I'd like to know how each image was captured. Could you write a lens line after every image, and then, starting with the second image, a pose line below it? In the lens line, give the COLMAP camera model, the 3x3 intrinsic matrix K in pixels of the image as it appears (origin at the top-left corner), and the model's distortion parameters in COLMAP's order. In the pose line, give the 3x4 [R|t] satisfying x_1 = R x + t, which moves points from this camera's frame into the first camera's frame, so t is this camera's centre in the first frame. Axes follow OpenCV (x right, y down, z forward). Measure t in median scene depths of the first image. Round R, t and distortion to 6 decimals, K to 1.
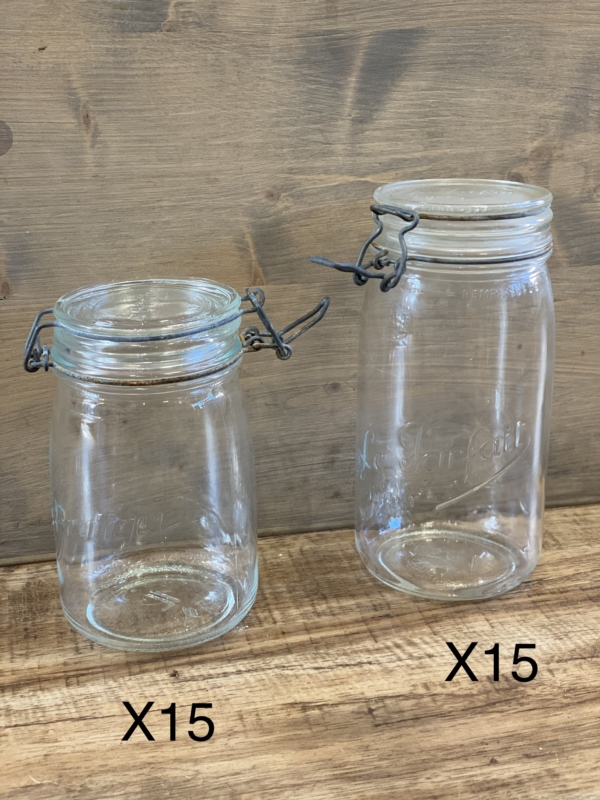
lens RADIAL K [[1206.3, 0, 300.8], [0, 1206.3, 397.8], [0, 0, 1]] dist [0.077360, 0.000000]
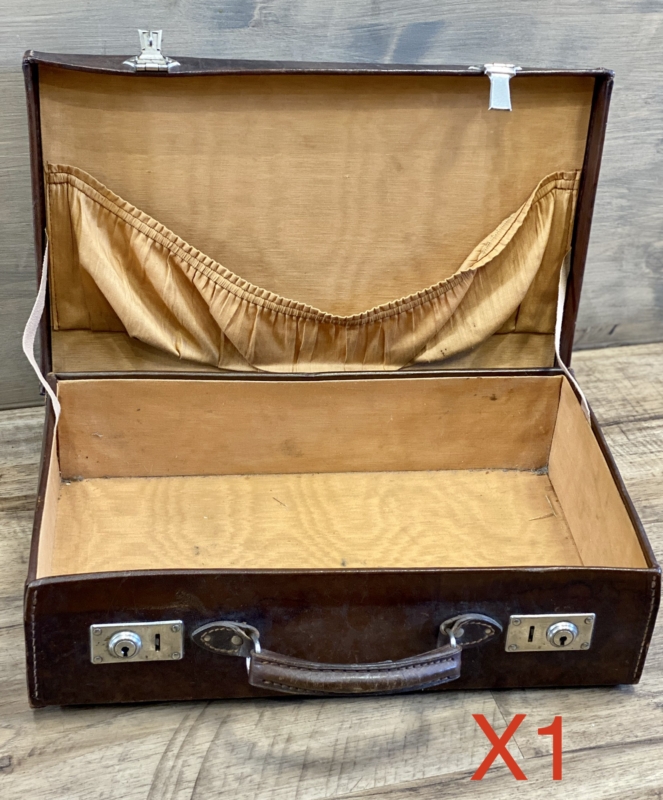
lens RADIAL K [[1410.5, 0, 335.4], [0, 1410.5, 439.1], [0, 0, 1]] dist [0.098660, 0.000000]
pose [[0.995986, 0.024732, 0.086023, -0.142871], [-0.048281, 0.957710, 0.283655, -0.316415], [-0.075370, -0.286670, 0.955060, -0.618084]]
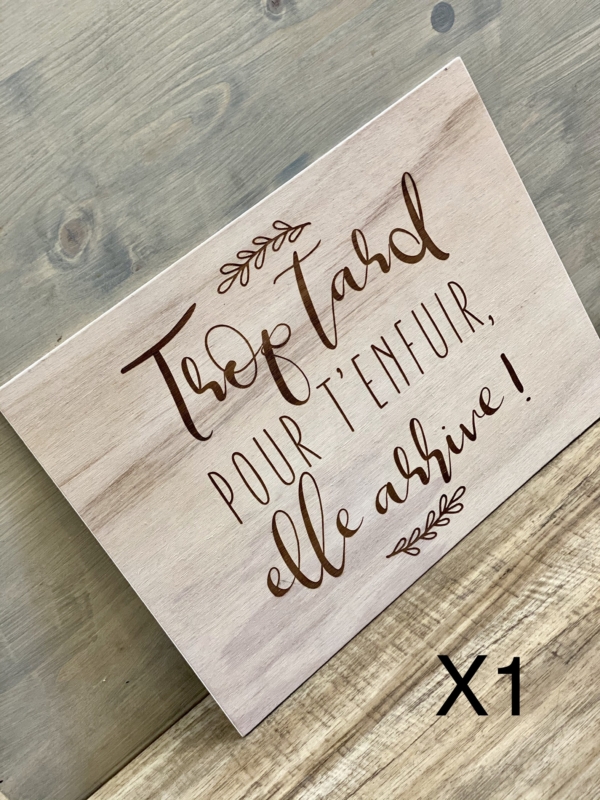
lens RADIAL K [[1206.3, 0, 293.1], [0, 1206.3, 395.1], [0, 0, 1]] dist [0.077360, 0.000000]
pose [[0.854820, -0.512809, 0.079428, -0.136001], [0.495424, 0.852032, 0.169102, -0.322896], [-0.154393, -0.105202, 0.982393, -0.218867]]
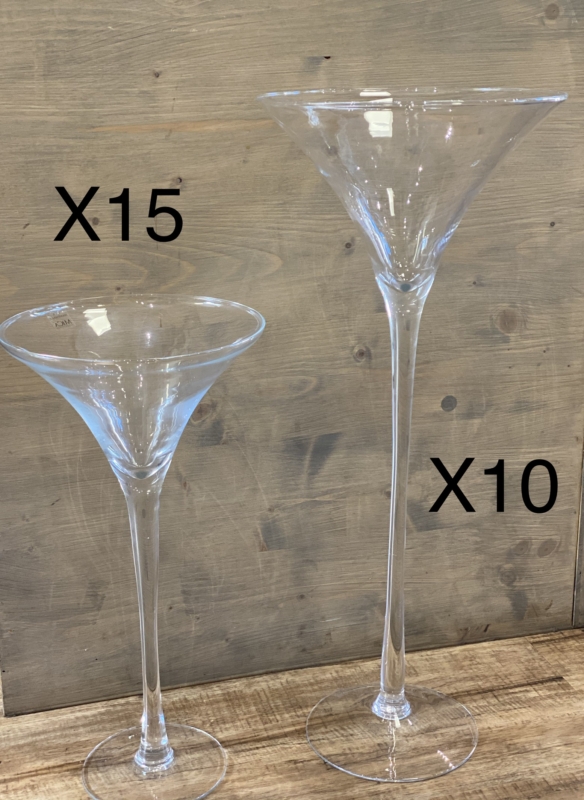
lens RADIAL K [[1227.1, 0, 283.1], [0, 1227.1, 368.6], [0, 0, 1]] dist [0.070181, 0.000000]
pose [[0.999021, -0.021781, 0.038502, -0.083641], [0.024020, 0.997987, -0.058697, -0.305713], [-0.037146, 0.059564, 0.997533, -1.198065]]
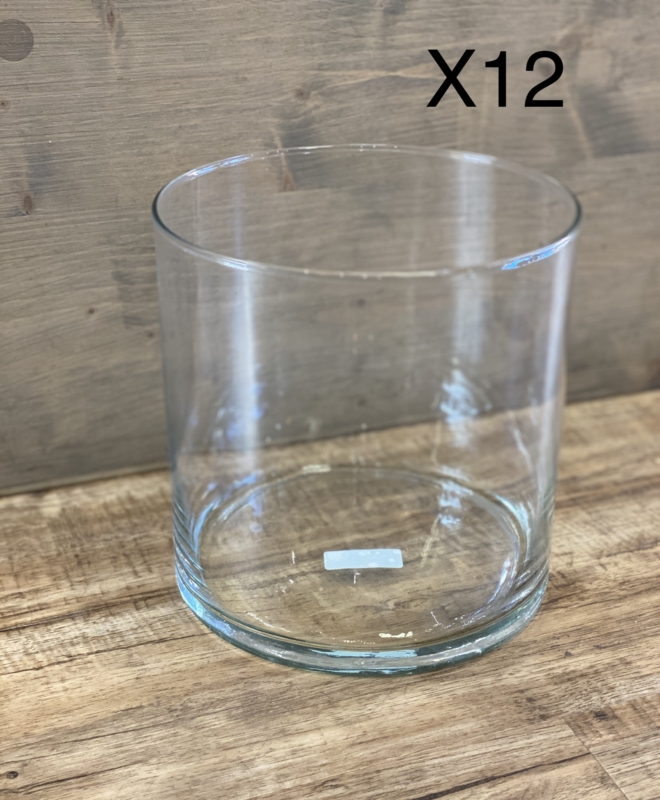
lens RADIAL K [[1319.4, 0, 328.6], [0, 1319.4, 447.2], [0, 0, 1]] dist [0.071374, 0.000000]
pose [[0.992188, -0.051099, 0.113803, -0.145224], [0.035123, 0.989780, 0.138207, -0.038500], [-0.119702, -0.133130, 0.983843, -0.069935]]
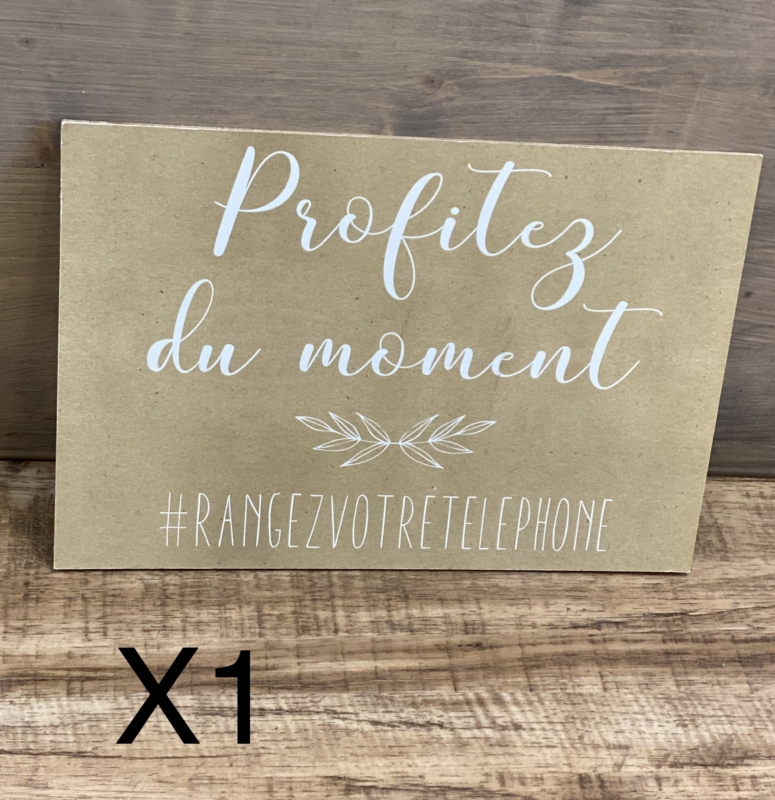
lens RADIAL K [[1738.7, 0, 381.1], [0, 1738.7, 371.5], [0, 0, 1]] dist [0.100420, 0.000000]
pose [[0.983610, 0.180310, -0.000448, -0.023512], [-0.169009, 0.922822, 0.346172, -0.383014], [0.062832, -0.340422, 0.938171, -0.011148]]
